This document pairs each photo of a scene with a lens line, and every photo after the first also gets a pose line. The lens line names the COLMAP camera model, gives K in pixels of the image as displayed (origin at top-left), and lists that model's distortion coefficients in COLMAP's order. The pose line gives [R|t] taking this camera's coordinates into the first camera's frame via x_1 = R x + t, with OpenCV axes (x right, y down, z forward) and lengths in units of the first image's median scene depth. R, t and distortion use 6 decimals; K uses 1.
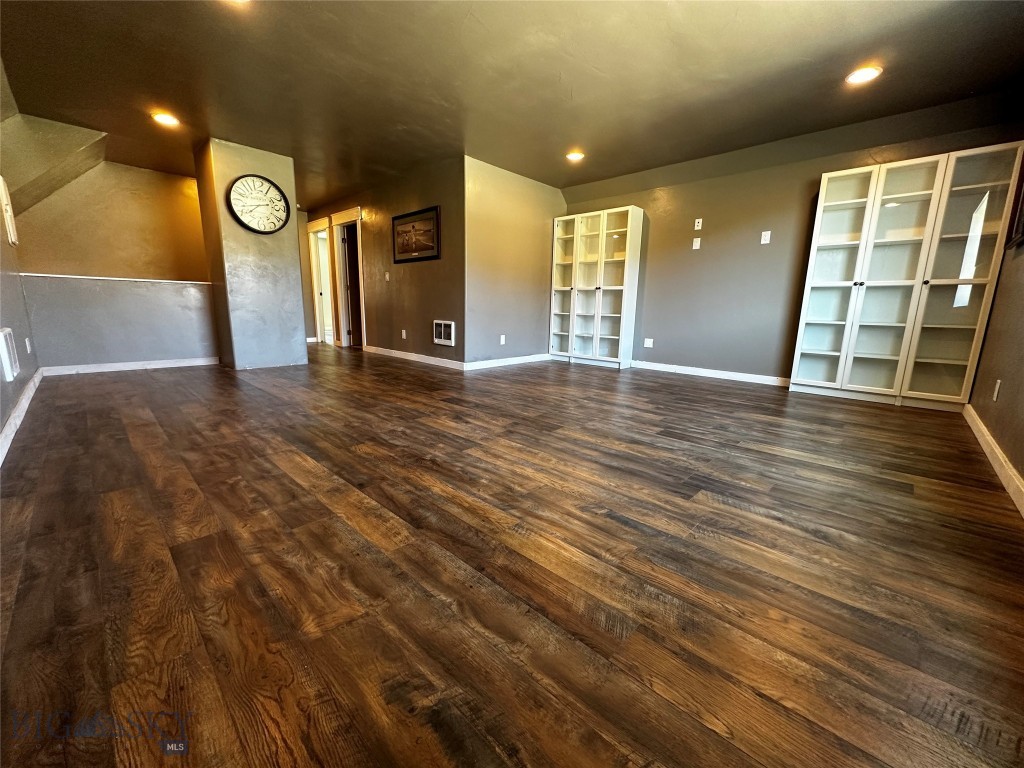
lens RADIAL K [[406.8, 0, 512.0], [0, 406.8, 383.3], [0, 0, 1]] dist [-0.001100, 0.000270]
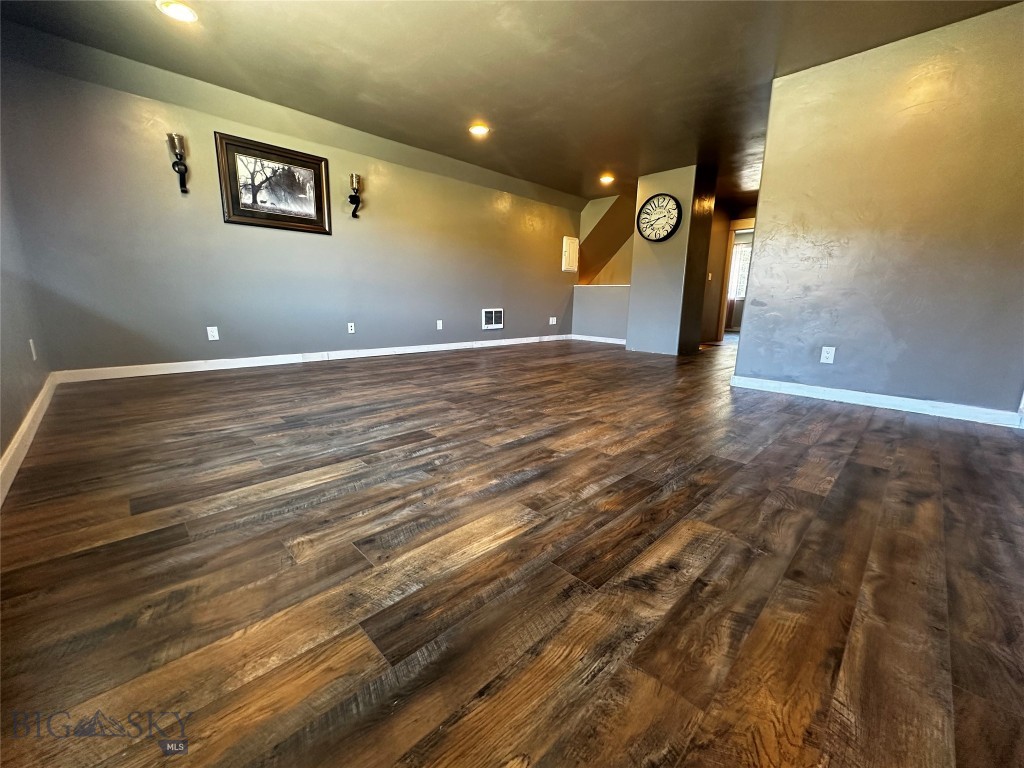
lens RADIAL K [[406.8, 0, 512.0], [0, 406.8, 383.3], [0, 0, 1]] dist [-0.001100, 0.000270]
pose [[-0.033053, 0.180882, -0.982949, 1.284351], [-0.205539, 0.961235, 0.183798, -0.185211], [0.978091, 0.208110, 0.005407, 1.265953]]
